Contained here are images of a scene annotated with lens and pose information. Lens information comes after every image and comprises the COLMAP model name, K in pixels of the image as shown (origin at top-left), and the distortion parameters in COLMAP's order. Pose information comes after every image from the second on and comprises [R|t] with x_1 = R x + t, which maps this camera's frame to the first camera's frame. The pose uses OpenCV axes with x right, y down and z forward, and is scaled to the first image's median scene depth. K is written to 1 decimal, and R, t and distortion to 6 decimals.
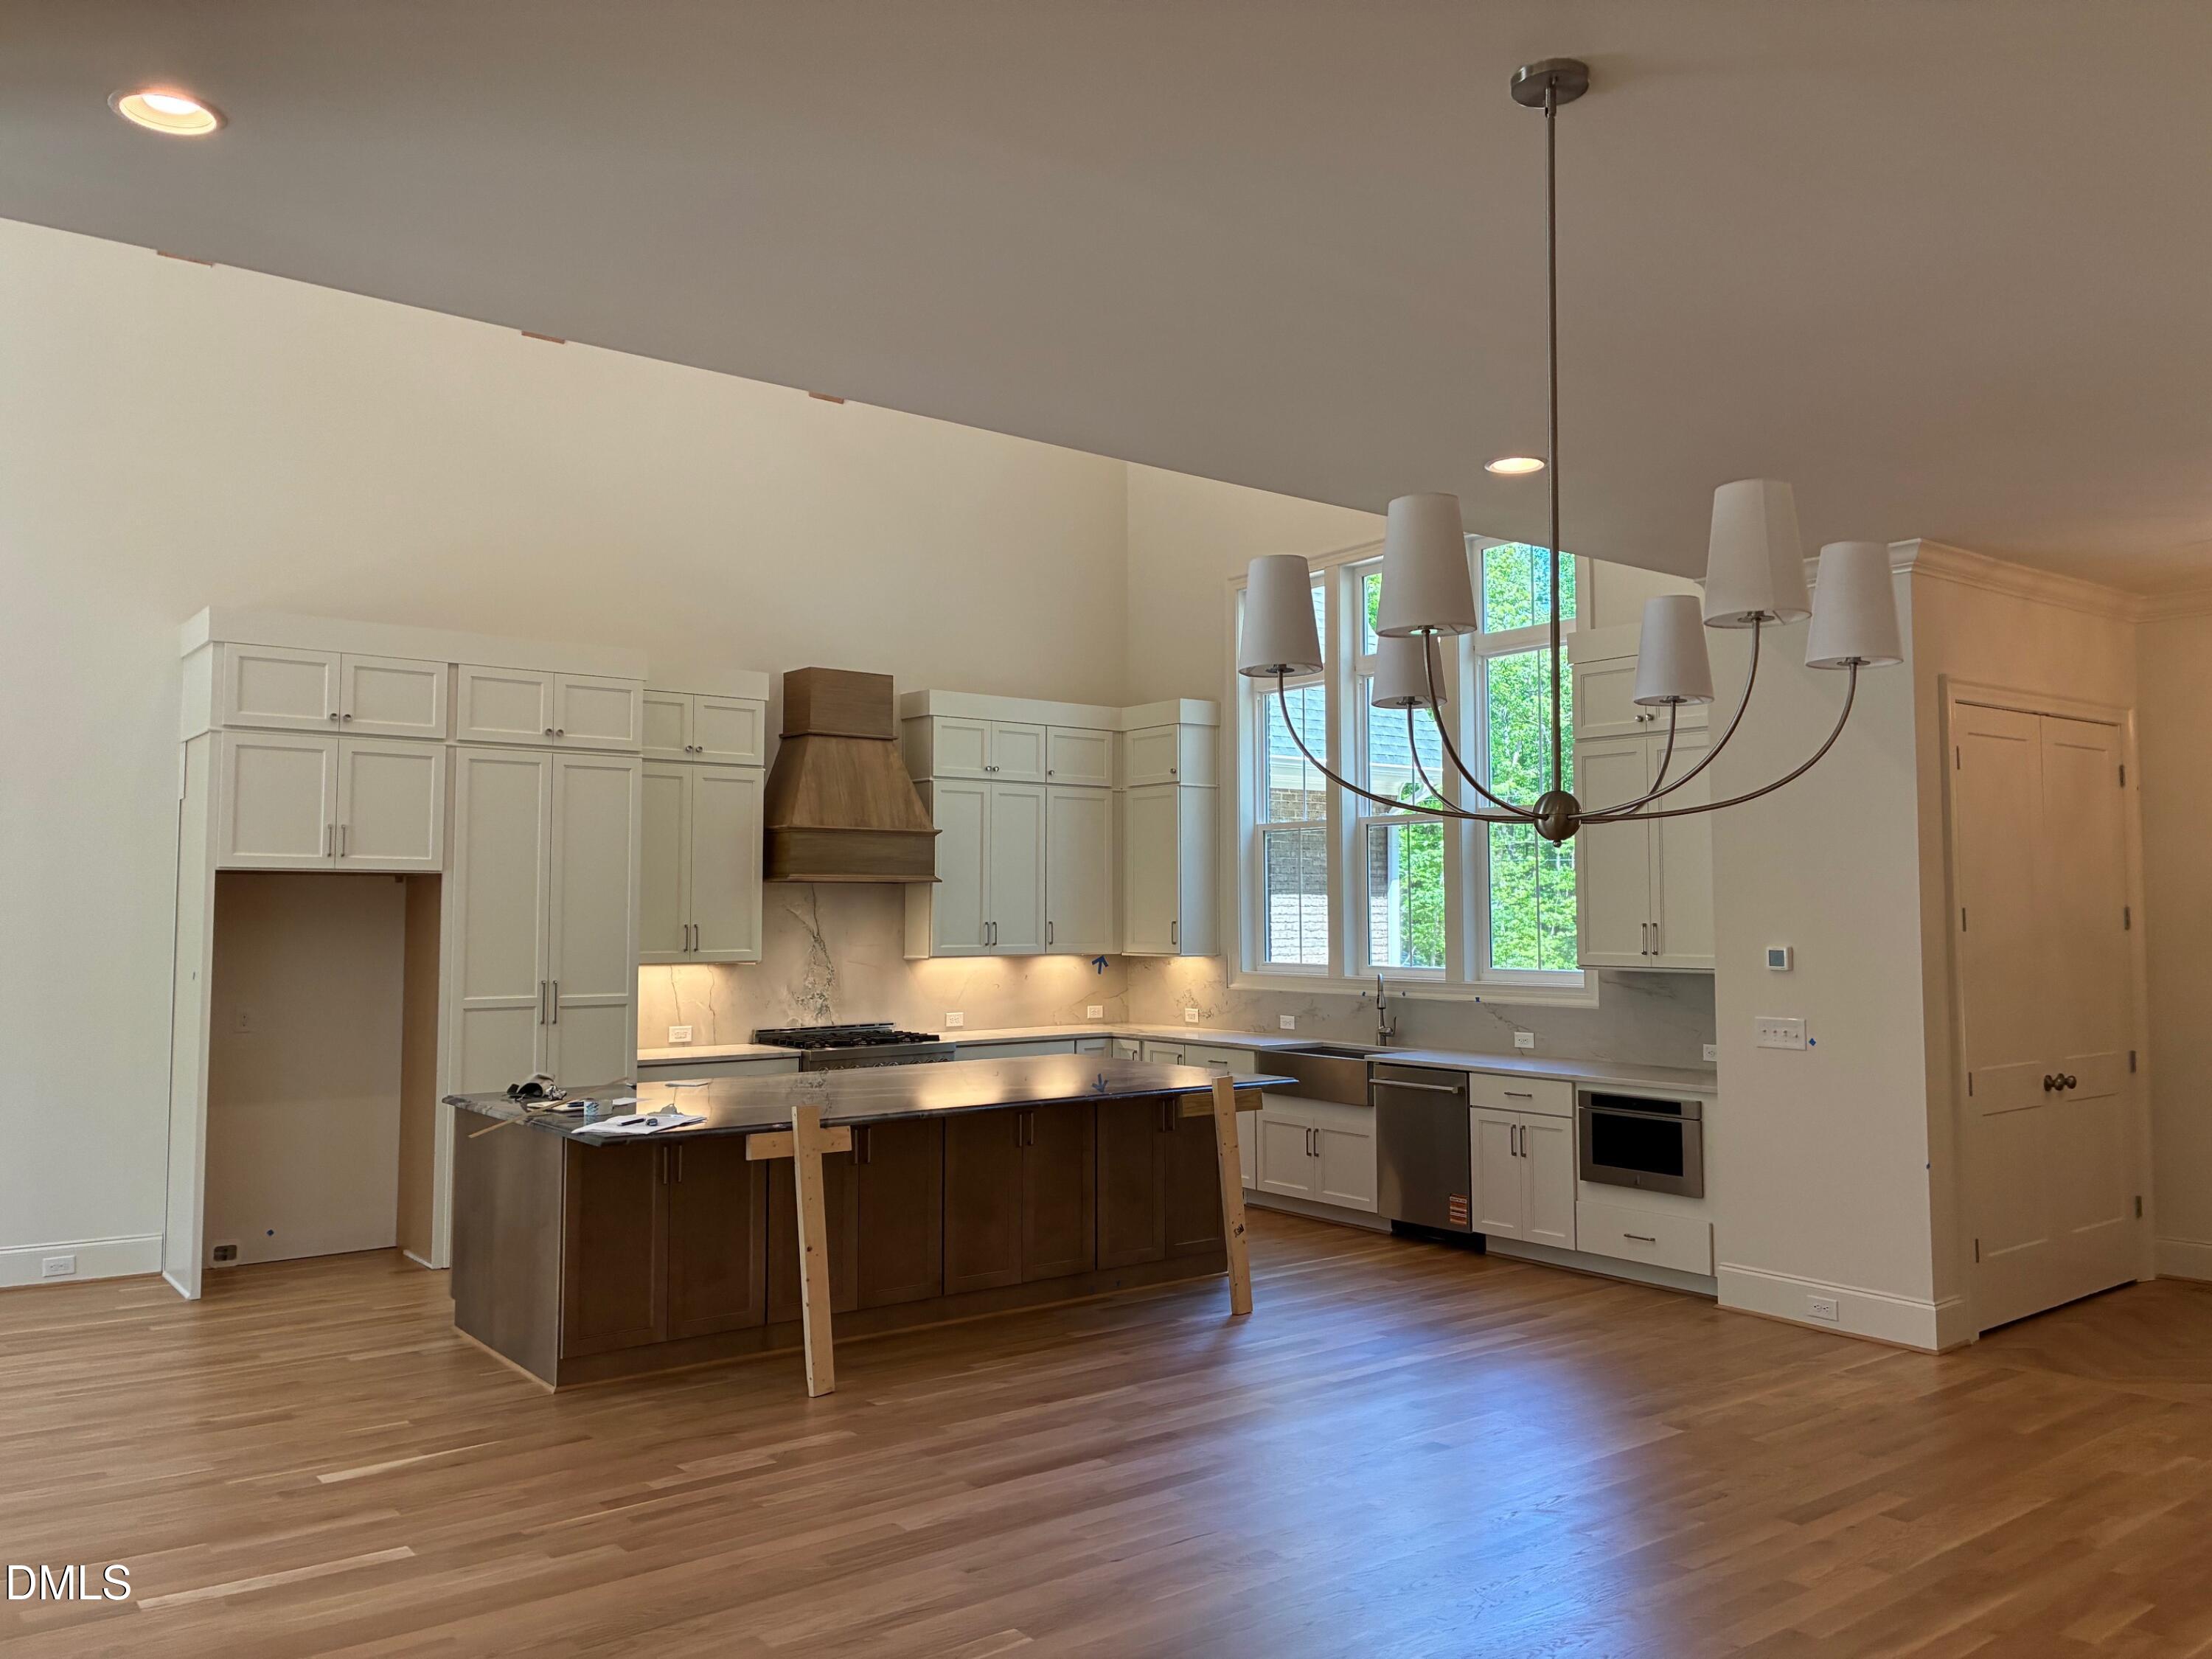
lens RADIAL K [[1698.7, 0, 1111.7], [0, 1698.7, 813.1], [0, 0, 1]] dist [0.054487, -0.065047]
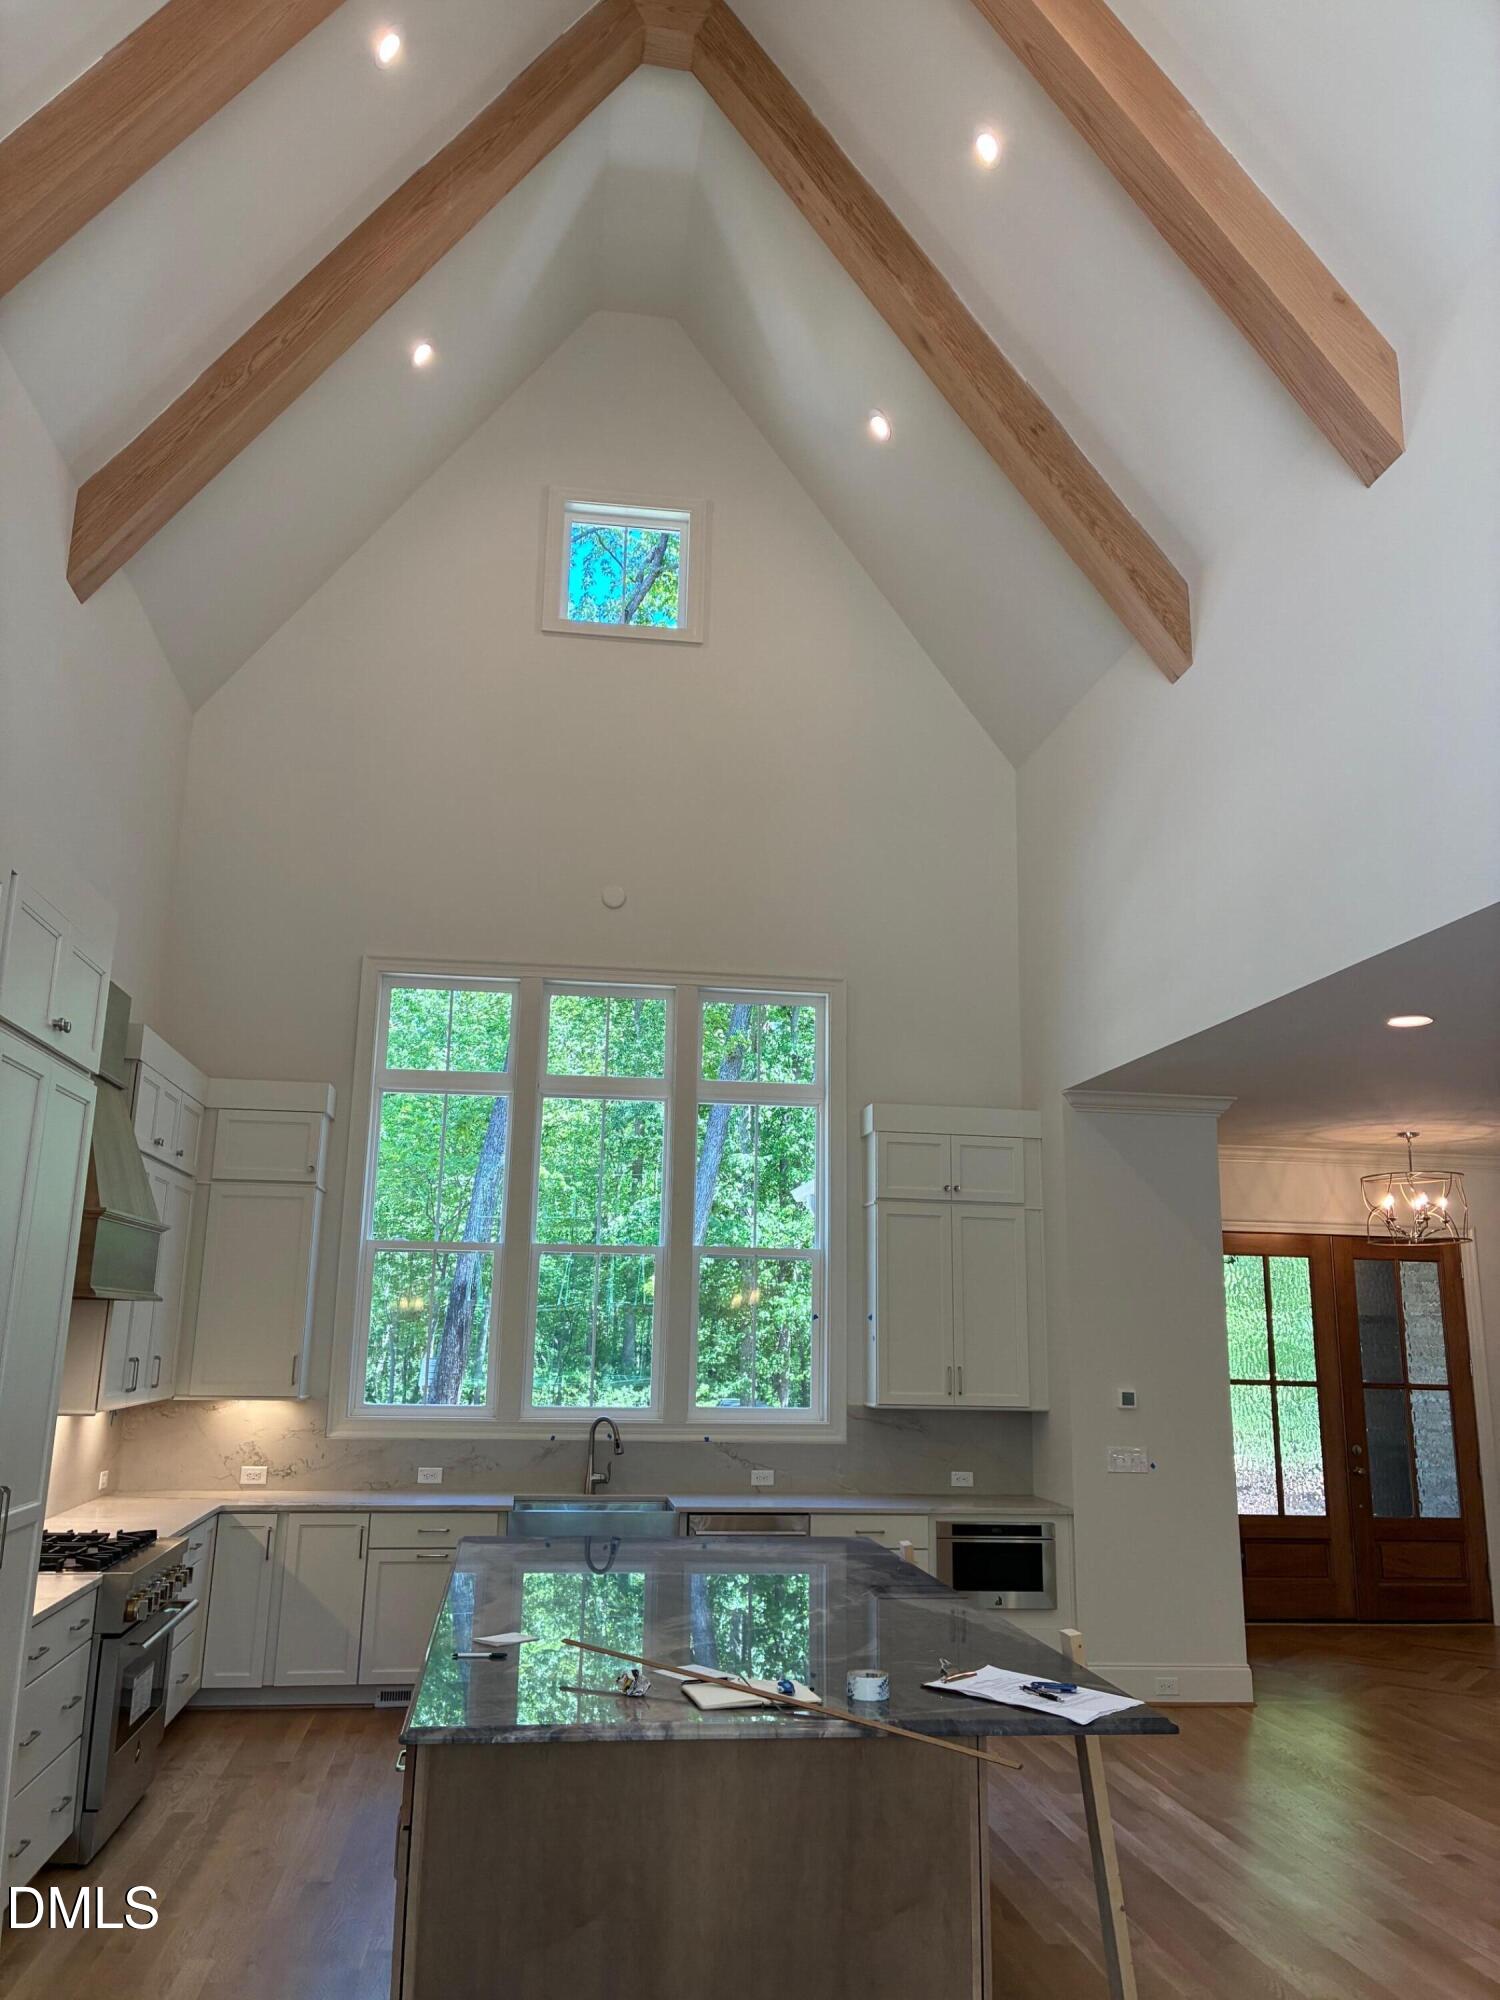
lens RADIAL K [[1535.9, 0, 750.0], [0, 1535.9, 1000.0], [0, 0, 1]] dist [0.054487, -0.065047]
pose [[0.486415, 0.198004, 0.850997, -0.620196], [-0.073089, 0.979791, -0.186194, 0.022895], [-0.870666, 0.028369, 0.491057, 0.532849]]
